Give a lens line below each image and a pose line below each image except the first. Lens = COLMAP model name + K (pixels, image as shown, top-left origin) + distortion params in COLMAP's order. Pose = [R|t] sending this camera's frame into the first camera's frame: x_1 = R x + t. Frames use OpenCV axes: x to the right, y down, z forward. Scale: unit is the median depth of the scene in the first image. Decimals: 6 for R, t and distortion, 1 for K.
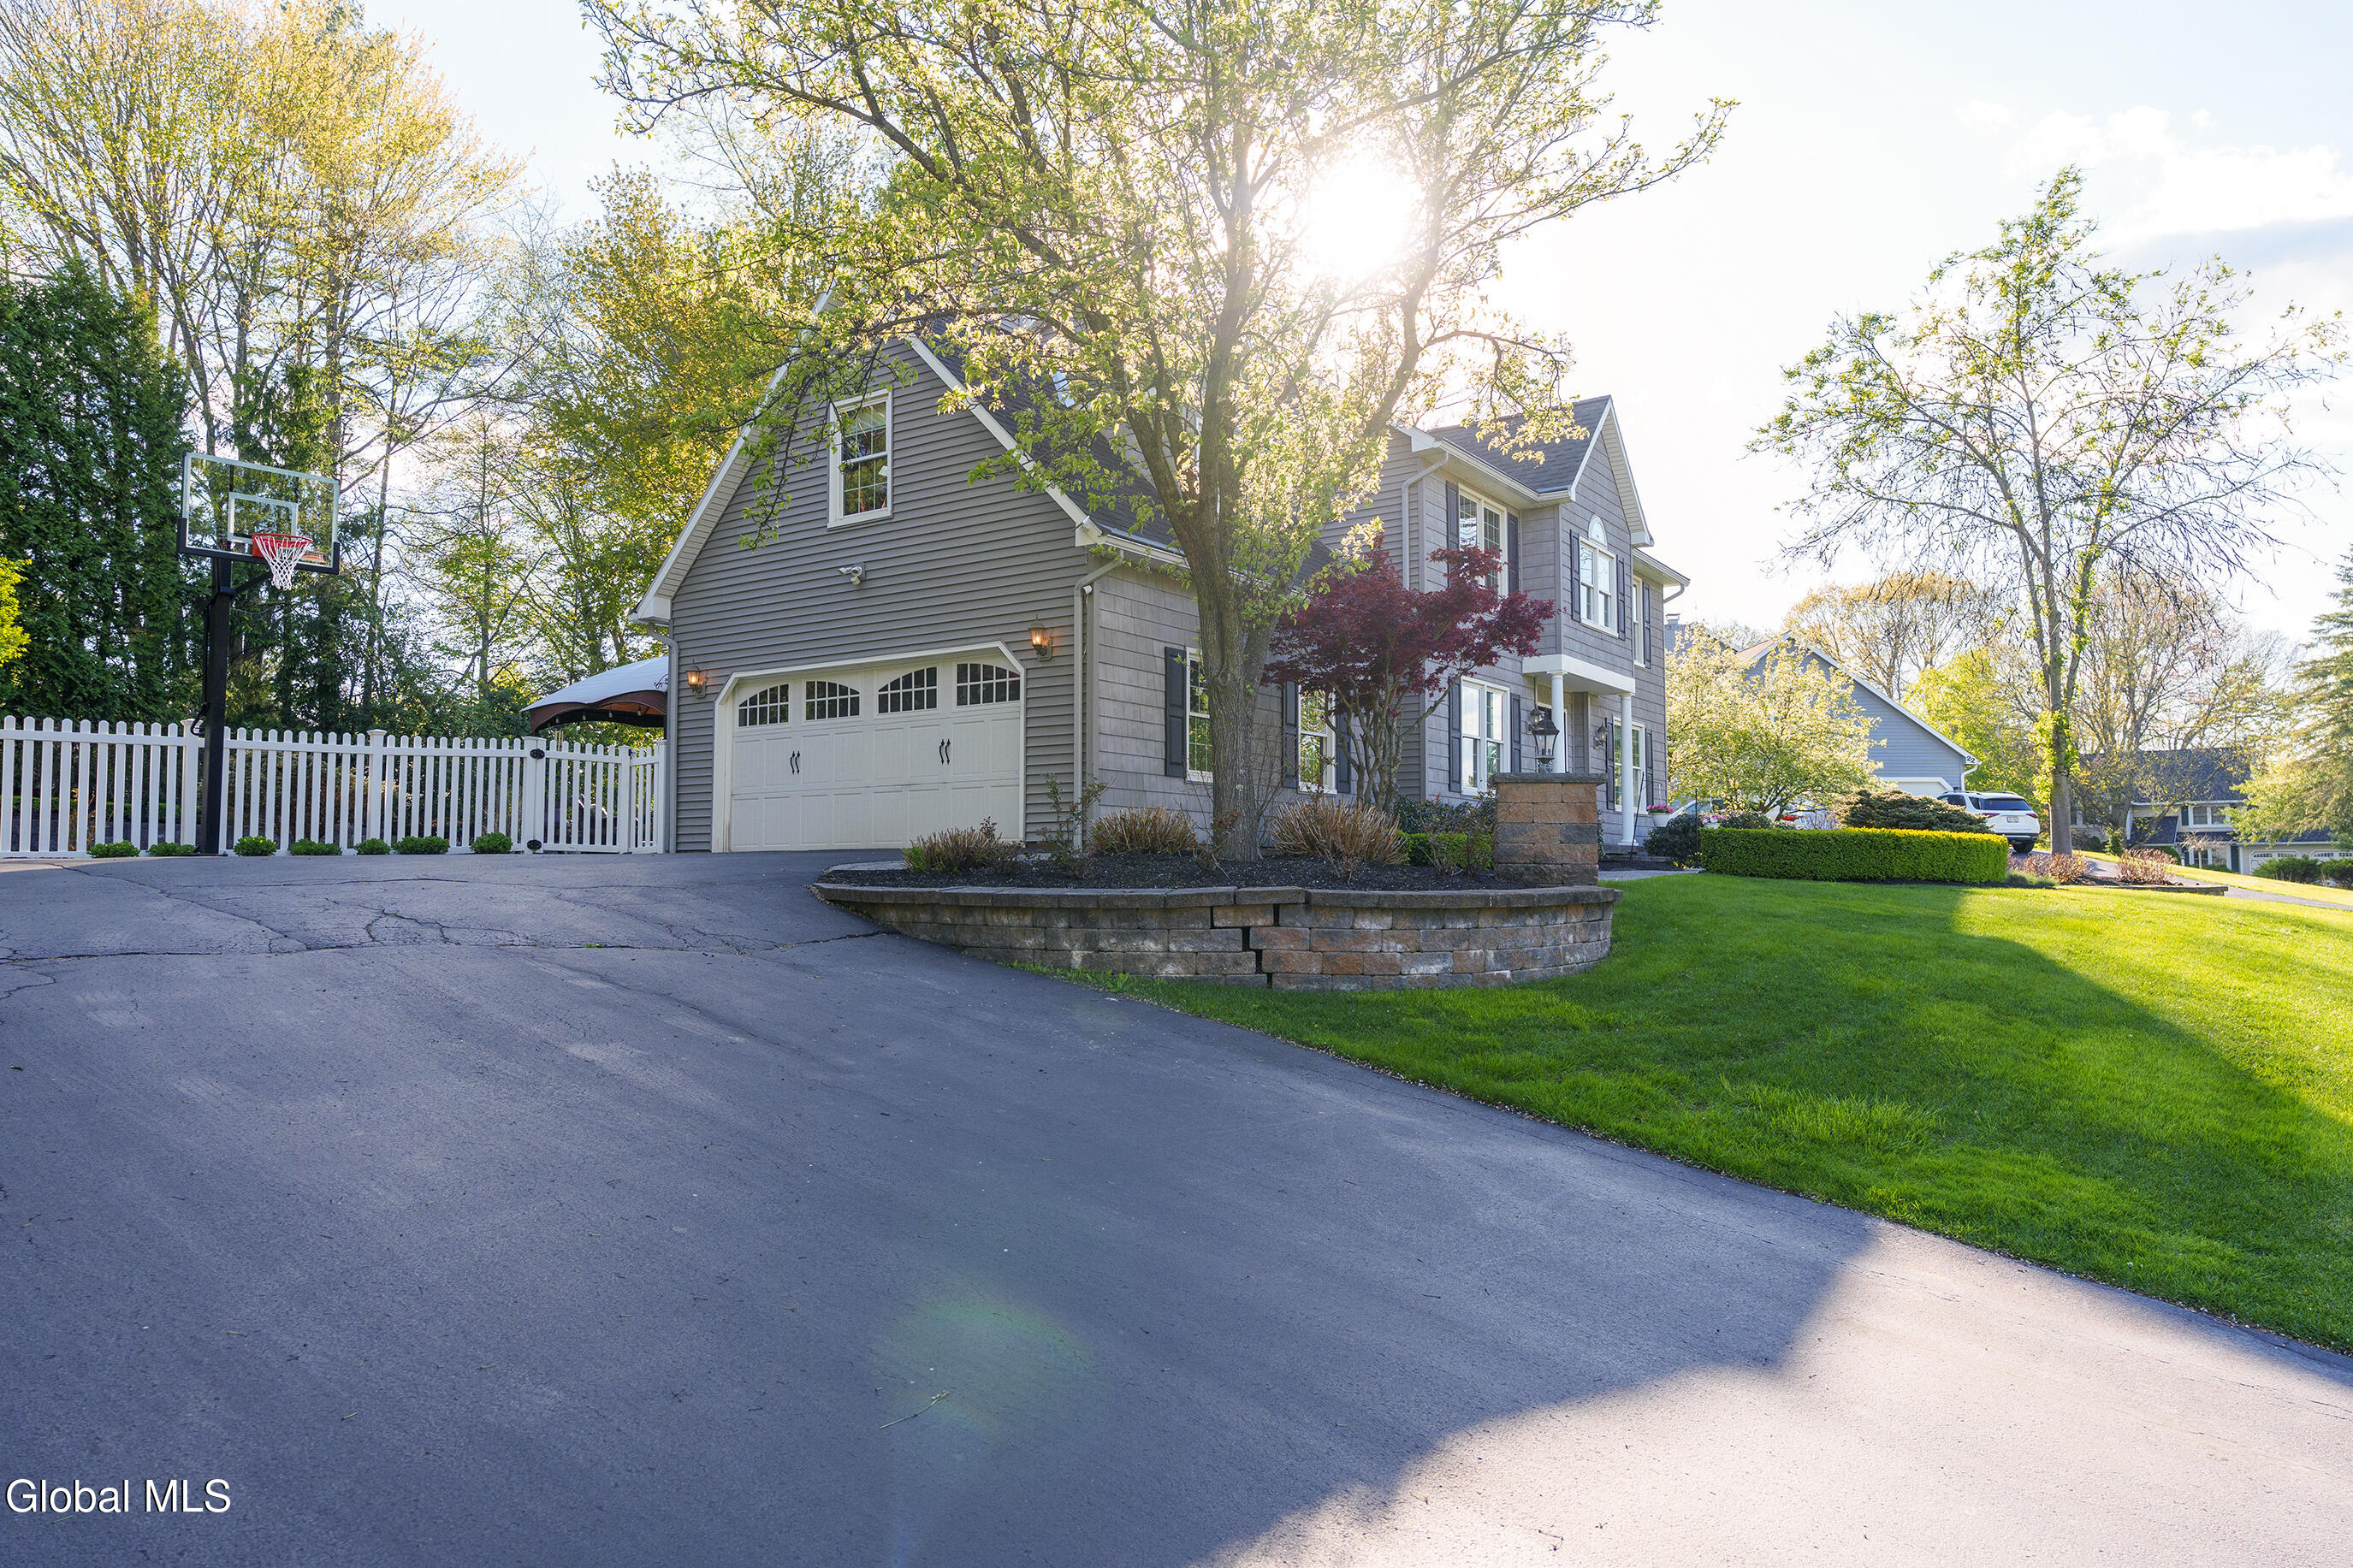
lens RADIAL K [[1548.6, 0, 1175.8], [0, 1548.6, 768.4], [0, 0, 1]] dist [-0.010221, 0.002325]
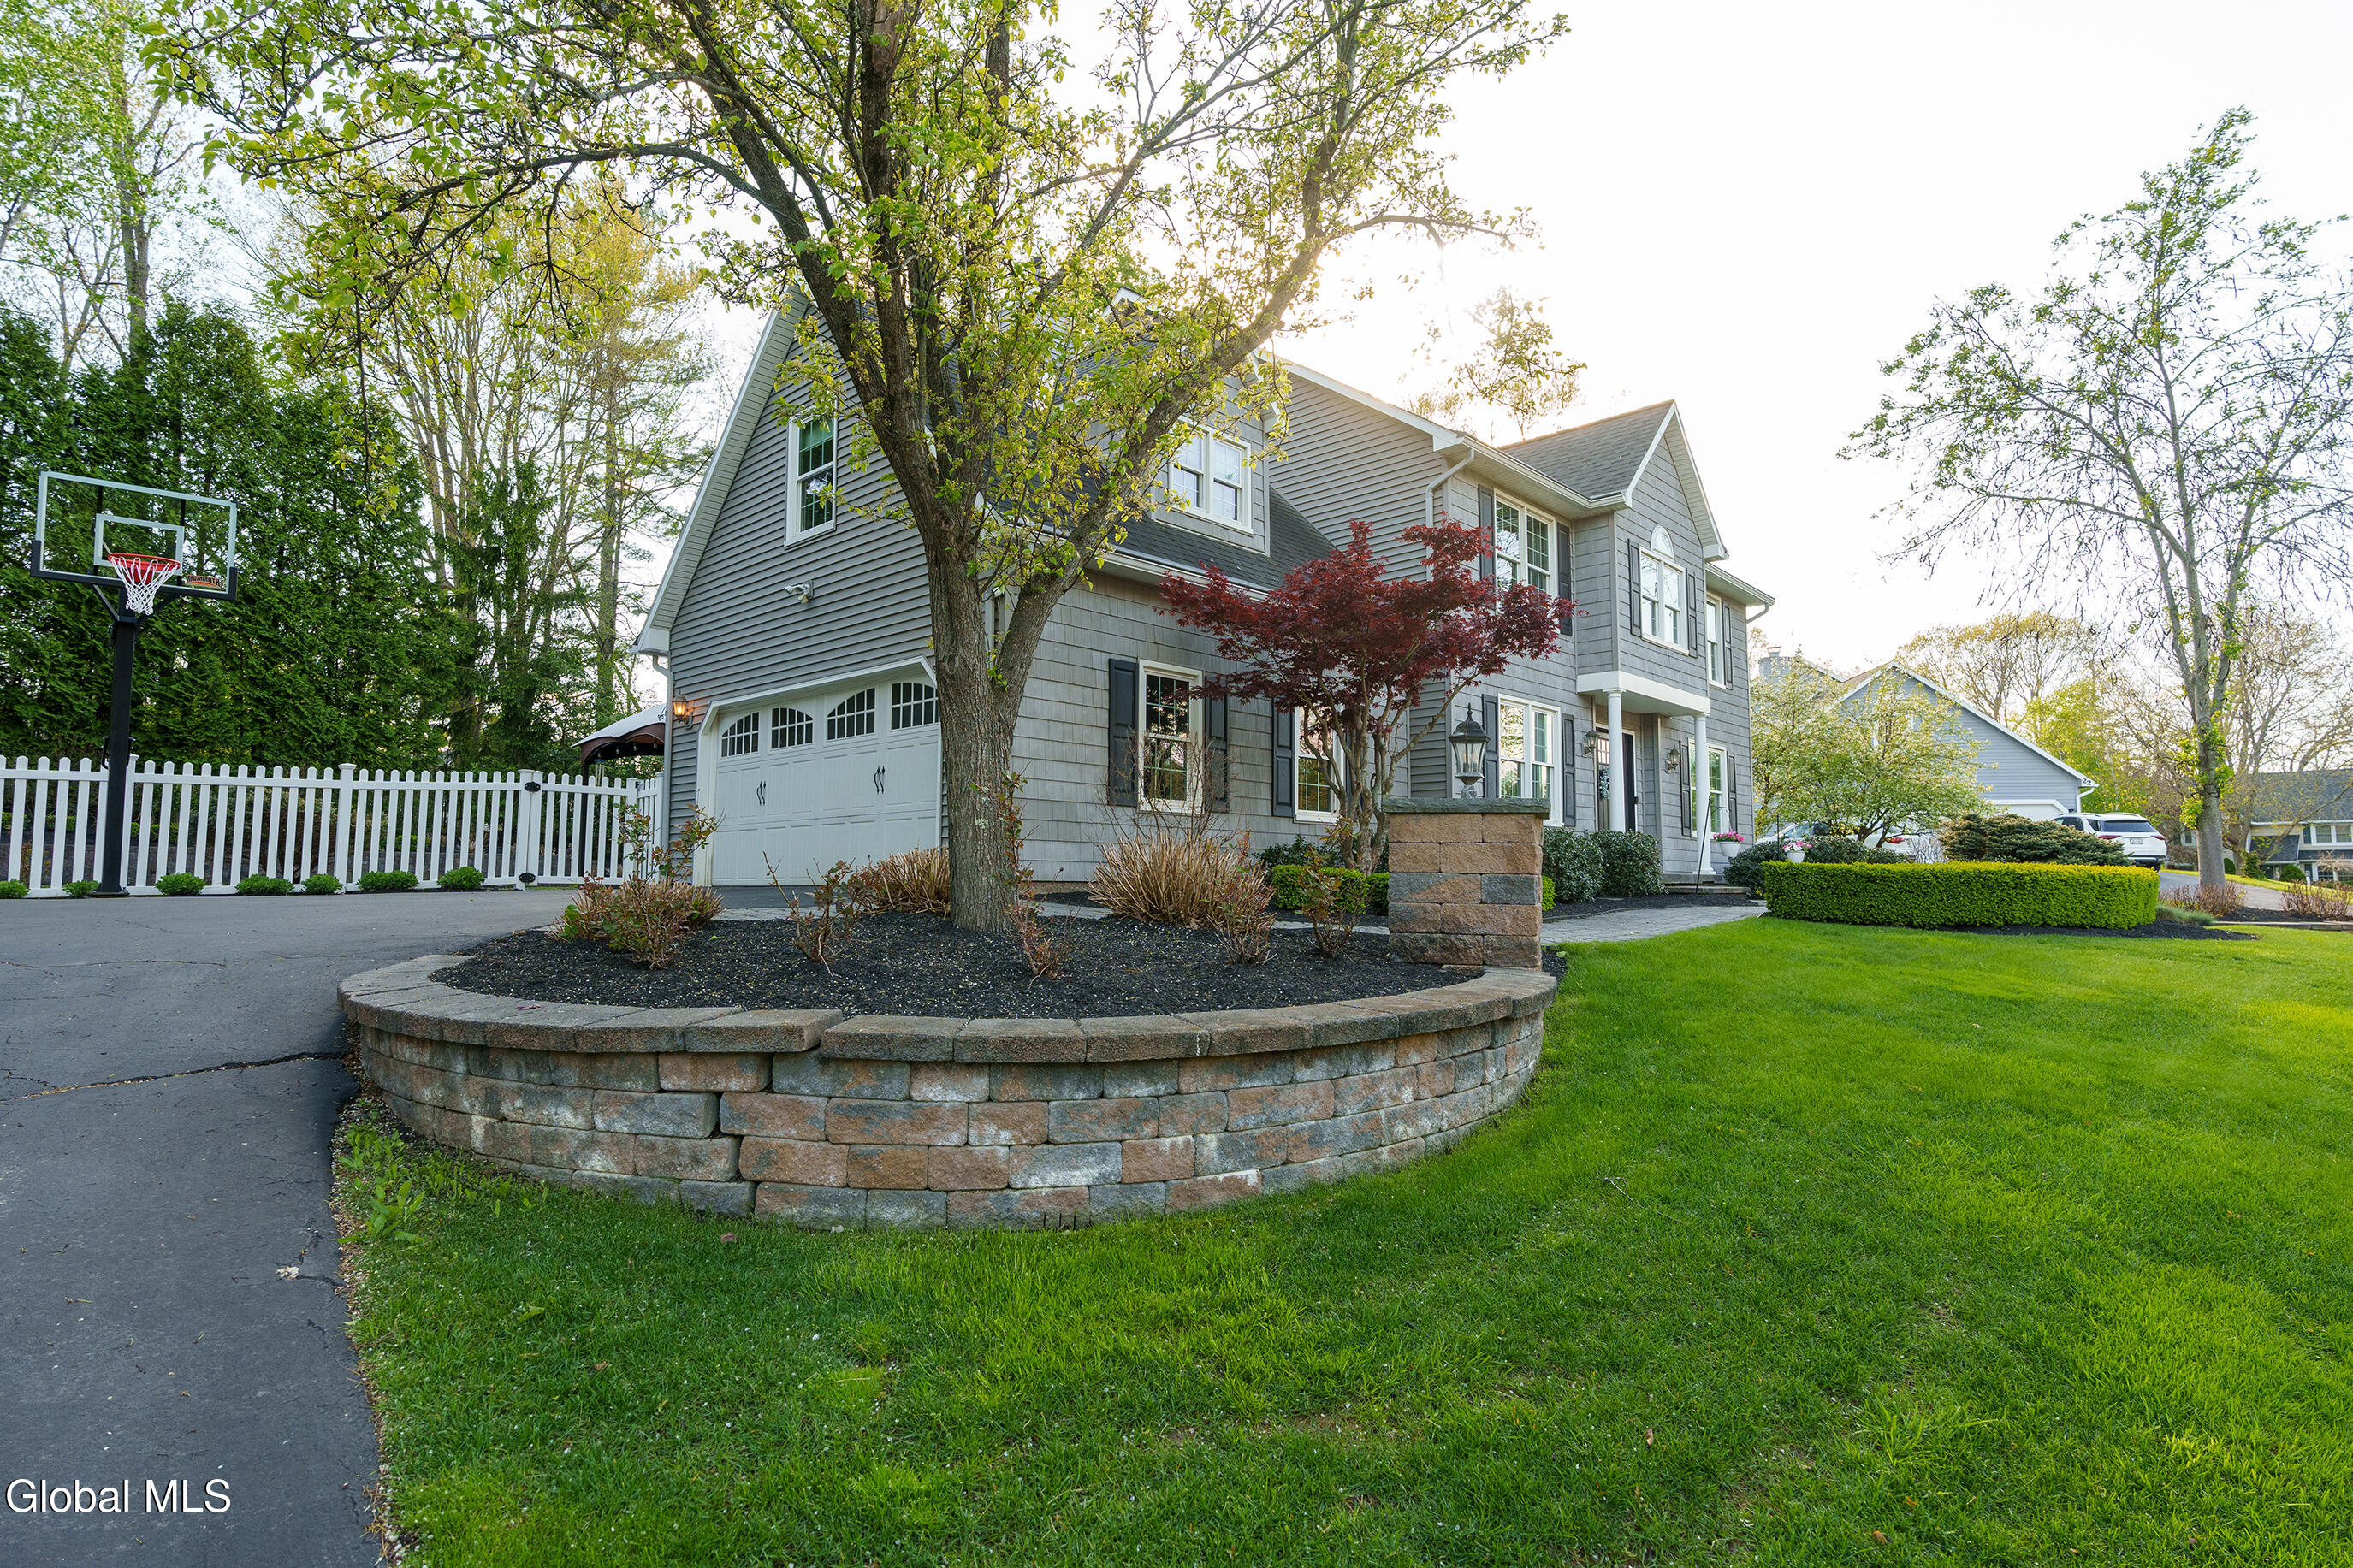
lens RADIAL K [[1224.5, 0, 1177.4], [0, 1224.5, 803.3], [0, 0, 1]] dist [0.002116, -0.000549]
pose [[0.987879, -0.007142, -0.155062, 0.104119], [0.007849, 0.999961, 0.003947, 0.001085], [0.155028, -0.005116, 0.987897, 0.236483]]
